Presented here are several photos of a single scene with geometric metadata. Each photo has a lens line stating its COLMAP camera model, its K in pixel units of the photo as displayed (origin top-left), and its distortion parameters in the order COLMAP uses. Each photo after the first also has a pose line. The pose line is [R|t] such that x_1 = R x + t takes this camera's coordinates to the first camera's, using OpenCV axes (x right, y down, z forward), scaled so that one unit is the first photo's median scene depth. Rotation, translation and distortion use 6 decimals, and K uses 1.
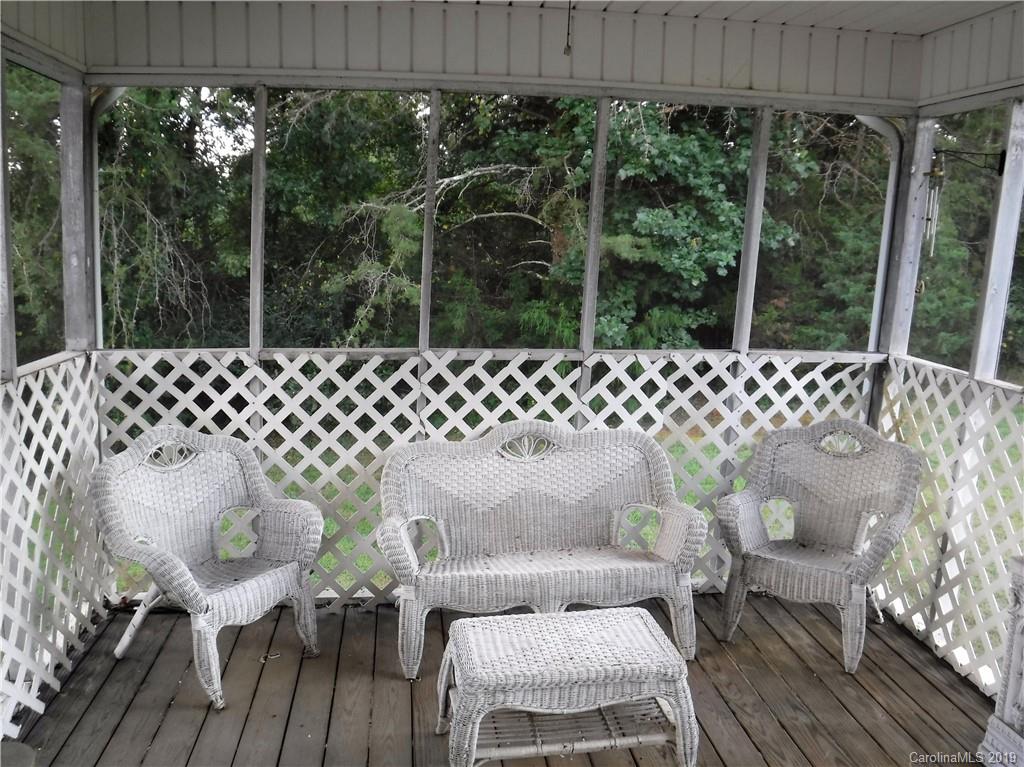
lens RADIAL K [[868.9, 0, 481.1], [0, 868.9, 388.6], [0, 0, 1]] dist [-0.045679, -0.001335]
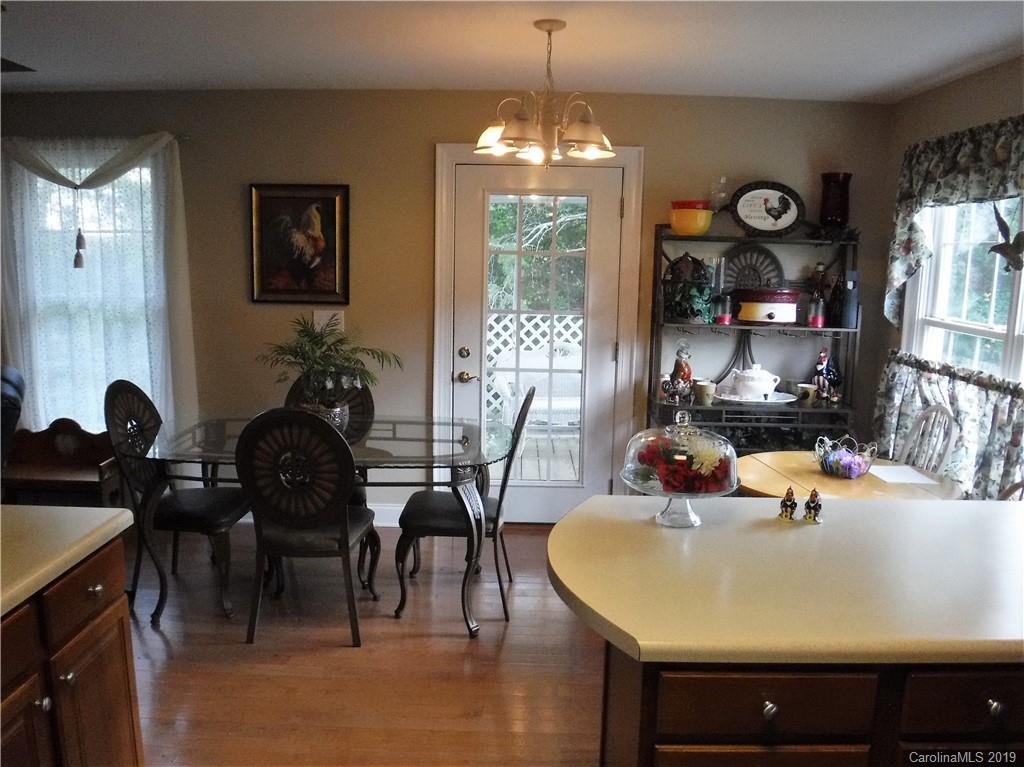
lens RADIAL K [[810.9, 0, 513.3], [0, 810.9, 402.4], [0, 0, 1]] dist [-0.092605, 0.002883]
pose [[0.995592, 0.006787, -0.093542, 0.133326], [-0.007569, 0.999939, -0.008006, 0.214008], [0.093482, 0.008679, 0.995583, -1.154491]]
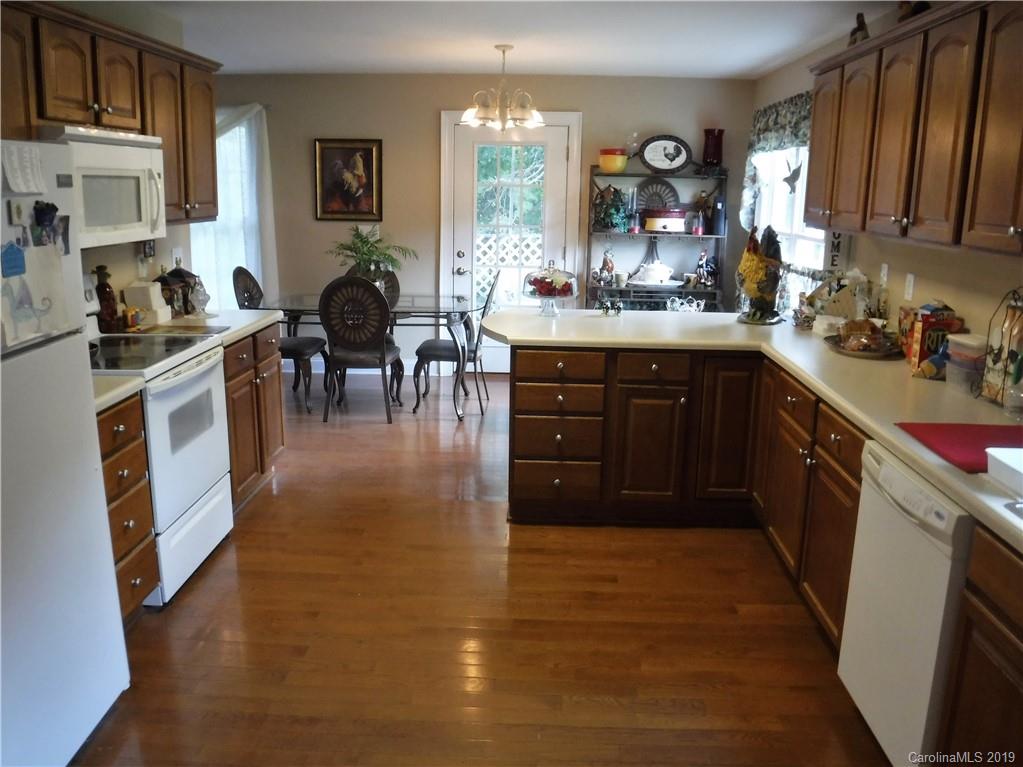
lens RADIAL K [[821.0, 0, 511.5], [0, 821.0, 383.5], [0, 0, 1]] dist [-0.092780, 0.008638]
pose [[0.992309, 0.015080, -0.122863, 0.277974], [-0.009736, 0.998985, 0.043981, 0.330715], [0.123402, -0.042447, 0.991449, -1.718612]]
